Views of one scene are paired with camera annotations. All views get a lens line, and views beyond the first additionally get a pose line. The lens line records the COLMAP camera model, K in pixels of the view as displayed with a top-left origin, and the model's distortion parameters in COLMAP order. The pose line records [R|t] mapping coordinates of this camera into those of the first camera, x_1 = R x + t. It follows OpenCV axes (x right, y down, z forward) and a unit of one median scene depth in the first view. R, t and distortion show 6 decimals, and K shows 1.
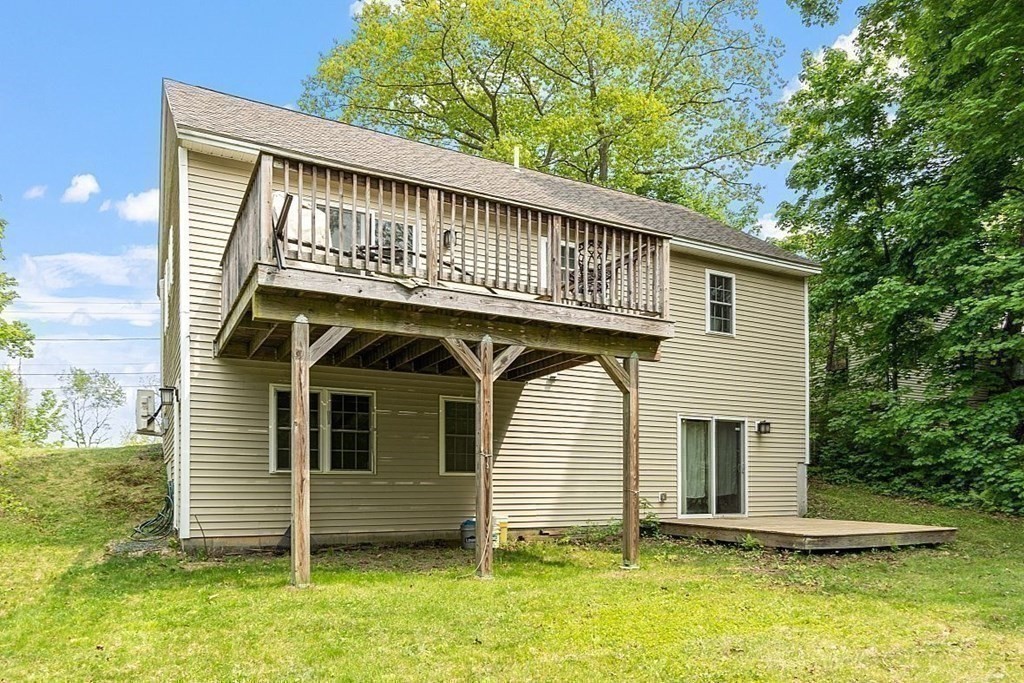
lens RADIAL K [[451.7, 0, 498.2], [0, 451.7, 343.1], [0, 0, 1]] dist [-0.000735, 0.000044]
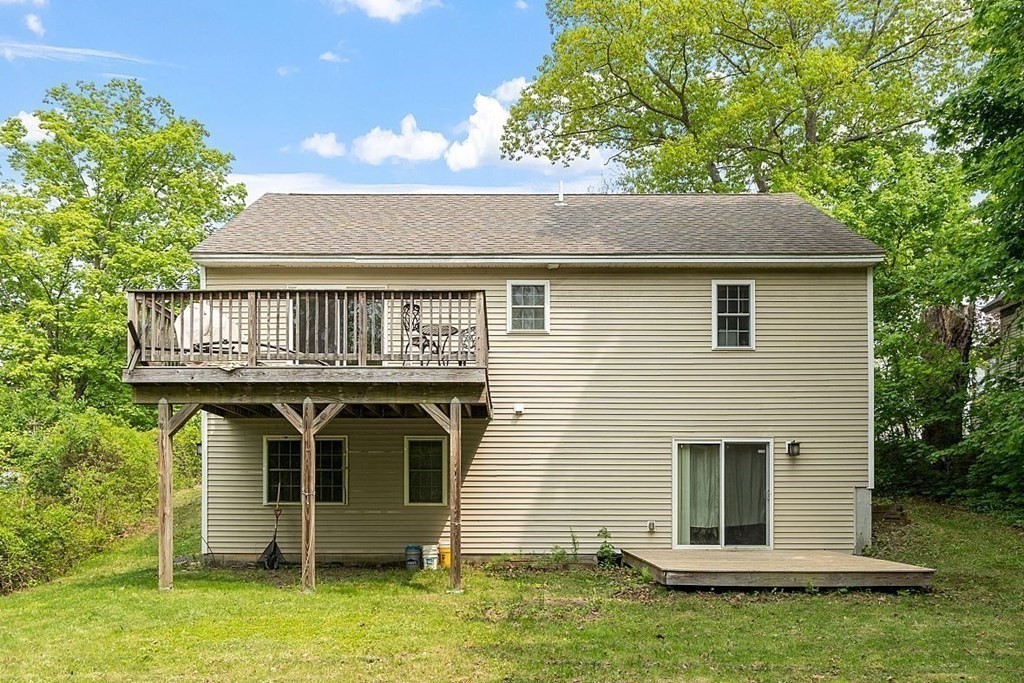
lens RADIAL K [[447.2, 0, 512.1], [0, 447.2, 360.9], [0, 0, 1]] dist [0.000628, 0.000170]
pose [[0.948835, -0.098973, -0.299862, 0.516583], [0.094364, 0.995090, -0.029849, -0.016289], [0.301344, 0.000026, 0.953515, -0.009285]]
